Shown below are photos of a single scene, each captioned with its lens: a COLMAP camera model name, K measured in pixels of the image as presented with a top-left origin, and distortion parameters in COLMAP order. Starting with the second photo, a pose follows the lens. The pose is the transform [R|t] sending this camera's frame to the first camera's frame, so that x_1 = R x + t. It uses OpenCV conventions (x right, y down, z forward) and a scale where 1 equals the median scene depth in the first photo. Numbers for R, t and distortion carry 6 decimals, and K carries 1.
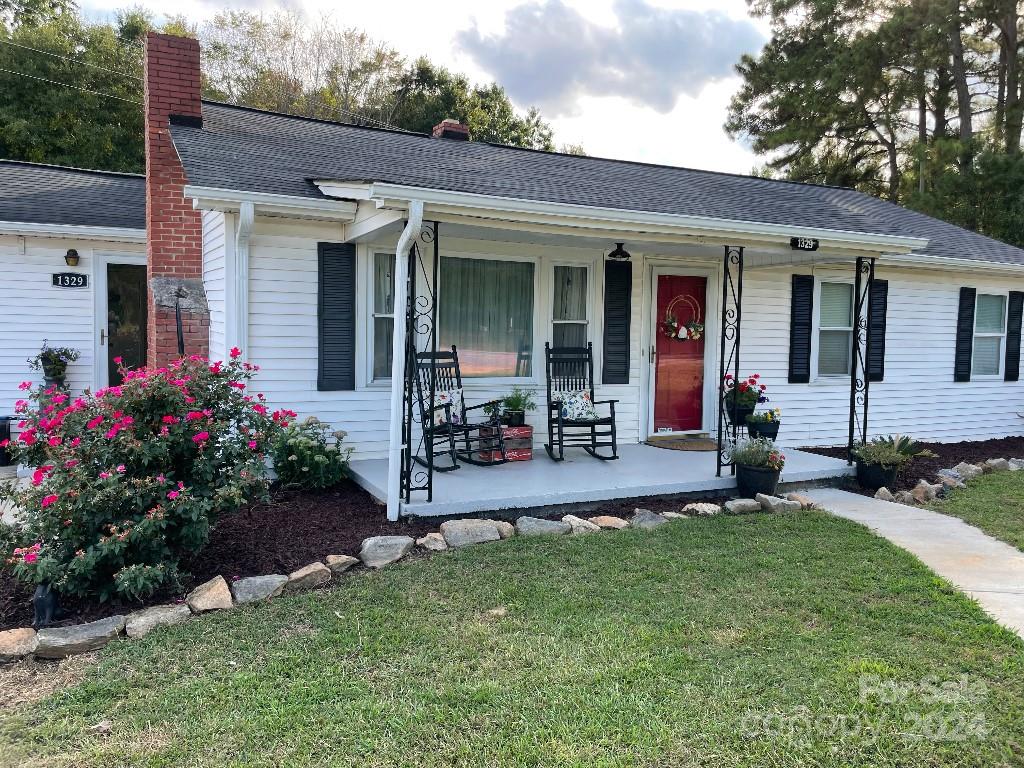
lens RADIAL K [[781.8, 0, 518.1], [0, 781.8, 374.1], [0, 0, 1]] dist [0.109856, -0.130073]
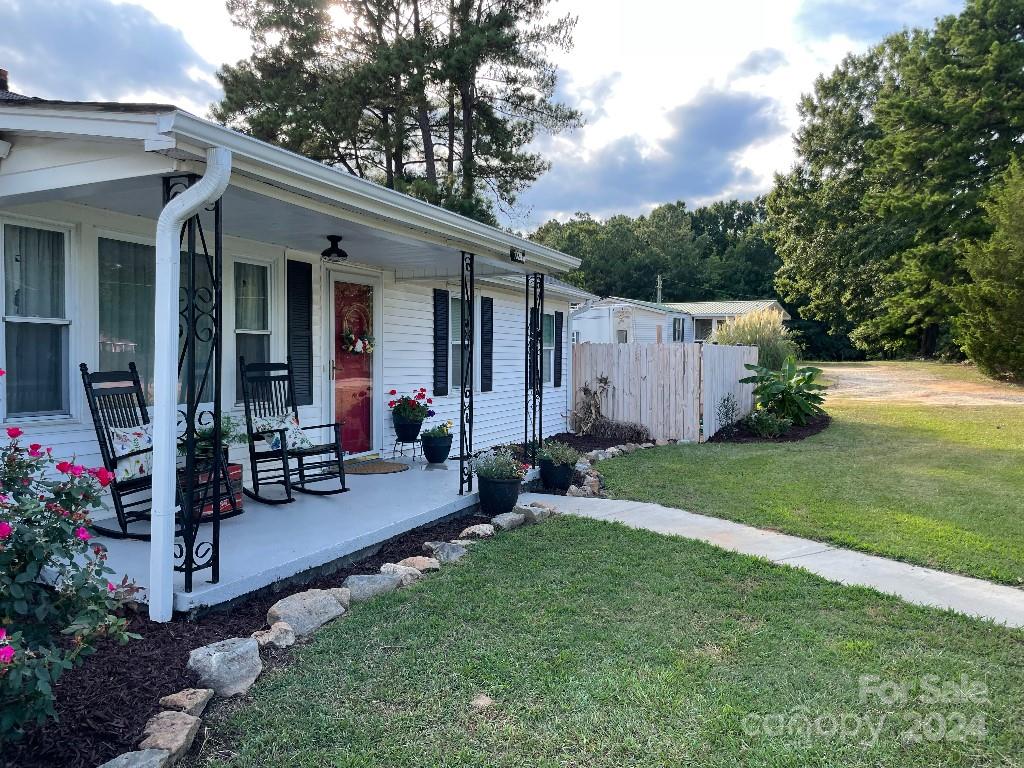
lens RADIAL K [[781.8, 0, 518.1], [0, 781.8, 374.1], [0, 0, 1]] dist [0.109856, -0.130073]
pose [[0.776296, -0.032106, 0.629550, -0.234751], [0.049976, 0.998693, -0.010694, -0.000805], [-0.628384, 0.039764, 0.776886, 0.189450]]
